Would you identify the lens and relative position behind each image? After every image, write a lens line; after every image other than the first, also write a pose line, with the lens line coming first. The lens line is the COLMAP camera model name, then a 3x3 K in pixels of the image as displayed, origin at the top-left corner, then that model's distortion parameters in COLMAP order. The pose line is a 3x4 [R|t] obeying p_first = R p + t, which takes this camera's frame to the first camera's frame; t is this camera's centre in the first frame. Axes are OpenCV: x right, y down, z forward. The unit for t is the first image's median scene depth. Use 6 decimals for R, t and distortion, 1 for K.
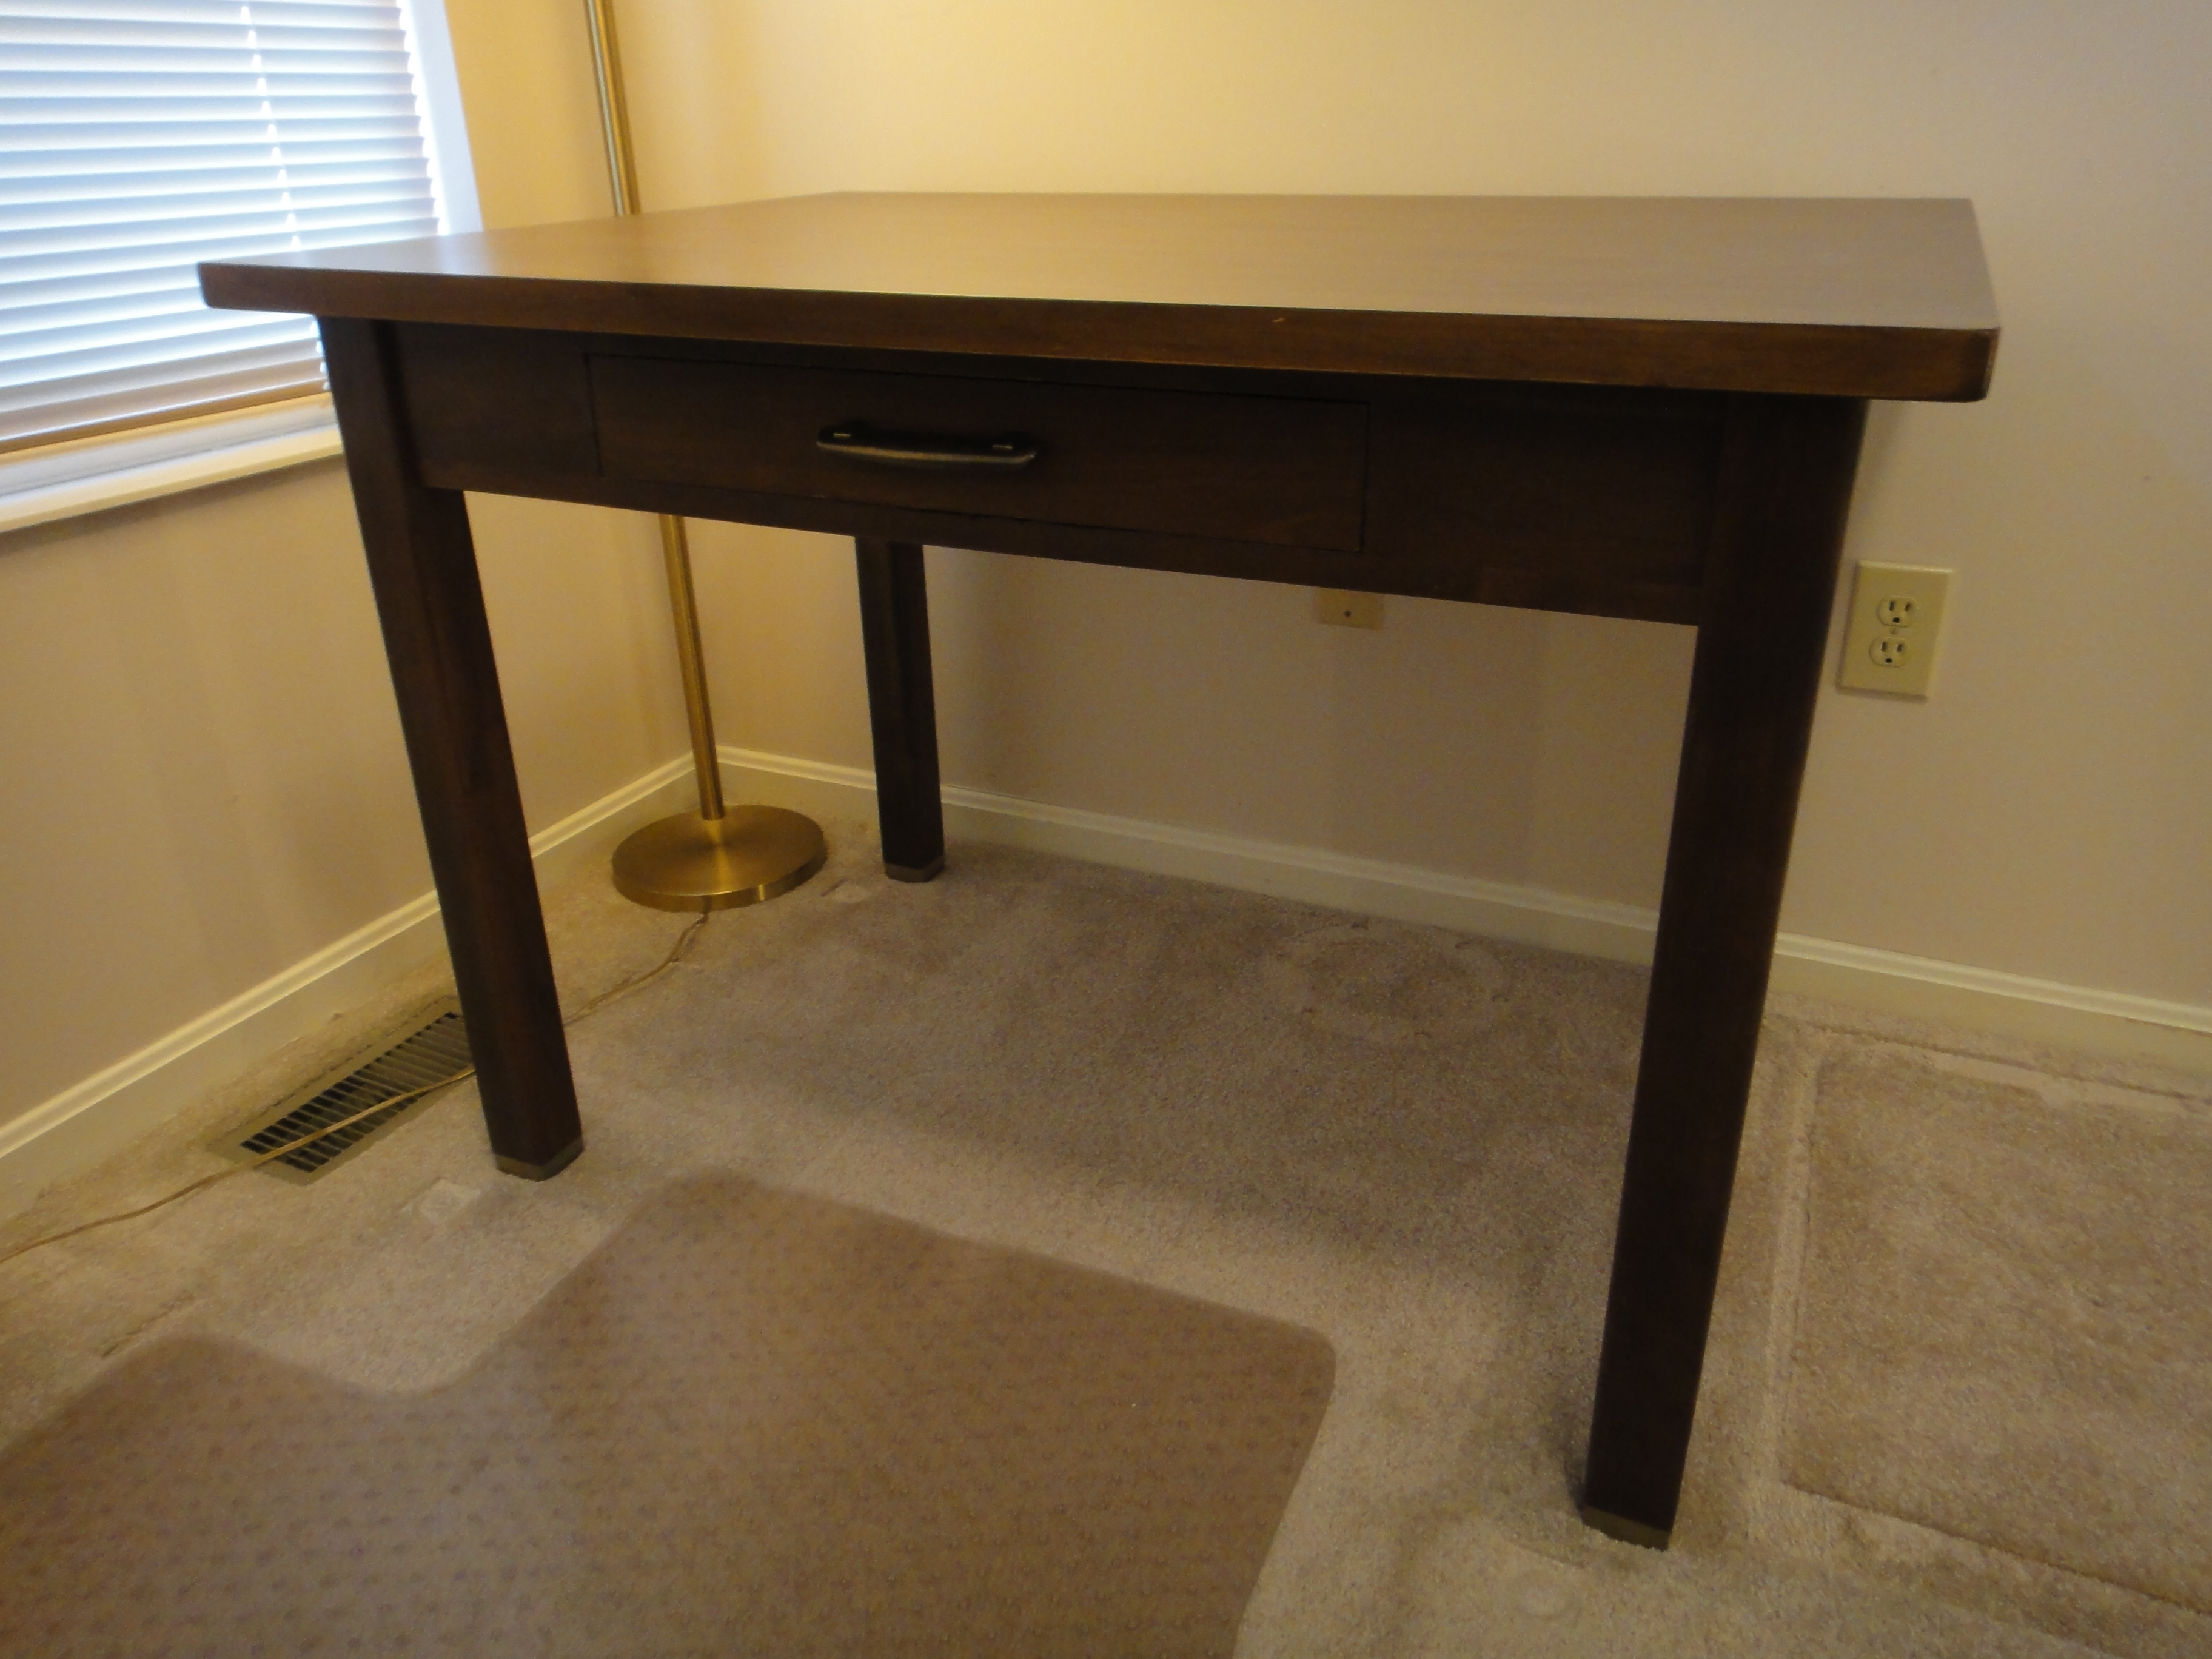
lens RADIAL K [[1603.9, 0, 1096.0], [0, 1603.9, 814.4], [0, 0, 1]] dist [0.001509, 0.002097]
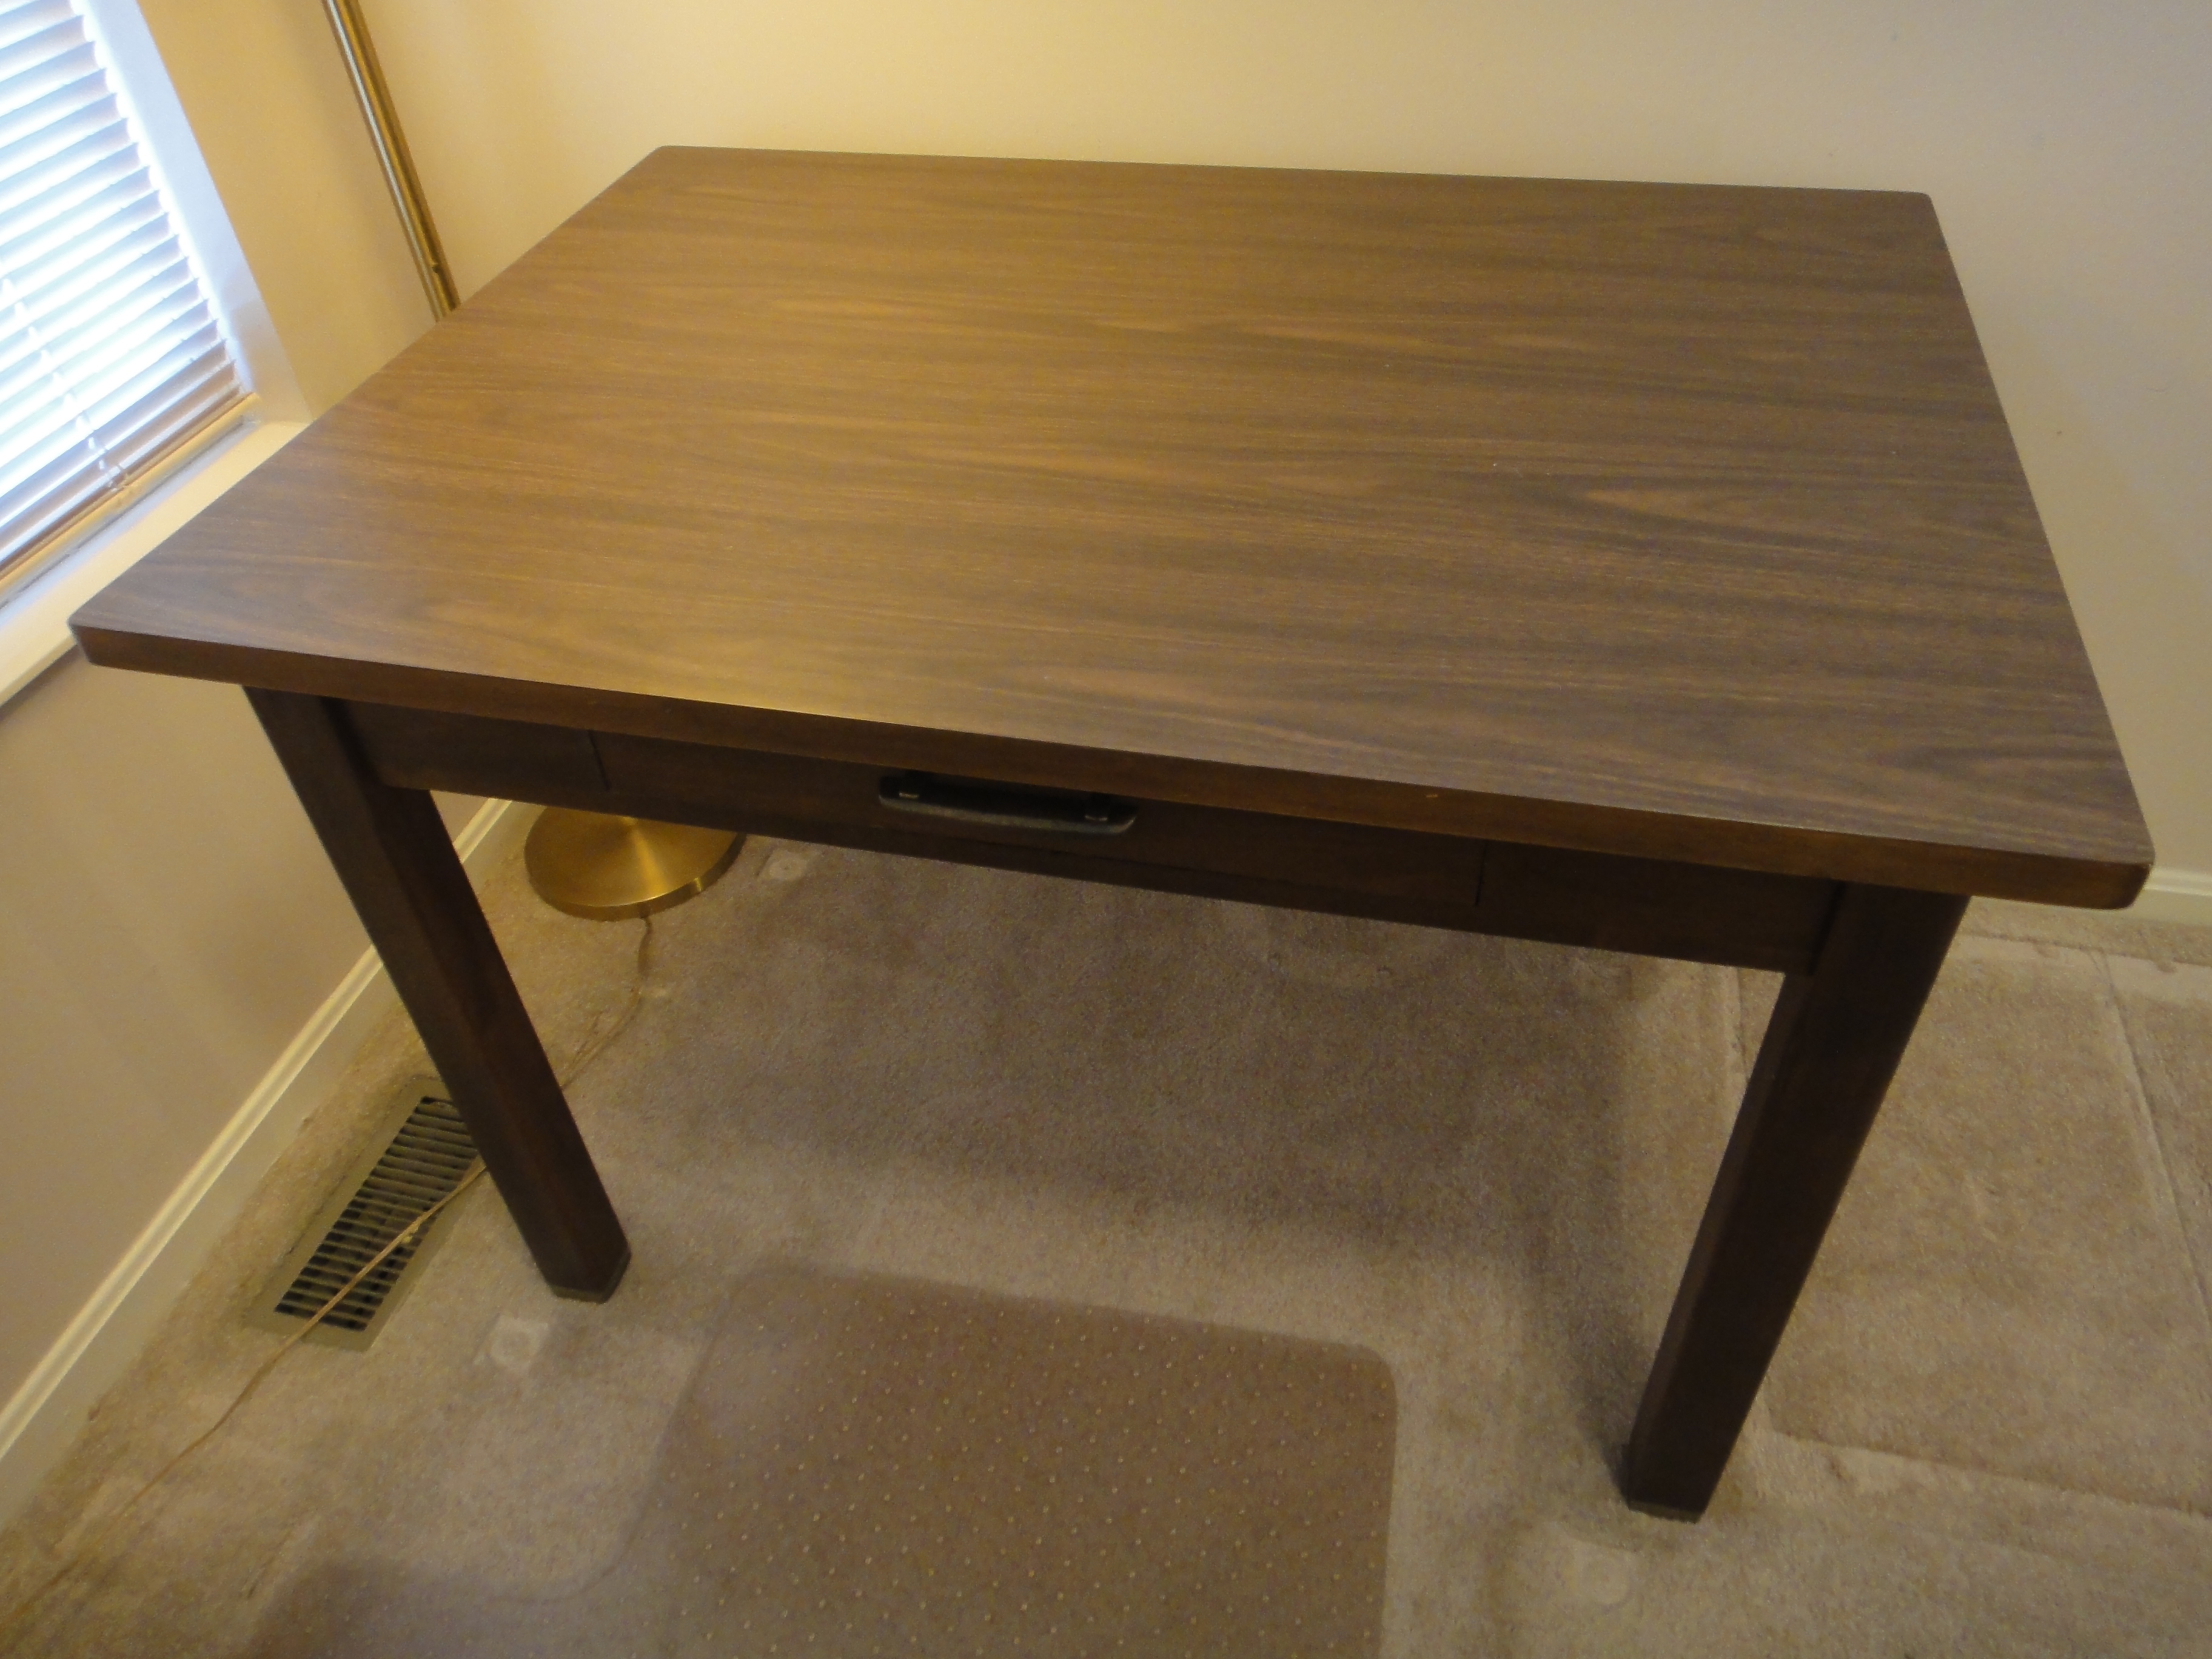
lens RADIAL K [[1603.9, 0, 1103.0], [0, 1603.9, 819.0], [0, 0, 1]] dist [0.001509, 0.002097]
pose [[0.978469, -0.158132, 0.132641, -0.125229], [0.112614, 0.947595, 0.298968, -0.354321], [-0.172966, -0.277594, 0.945000, 0.059558]]
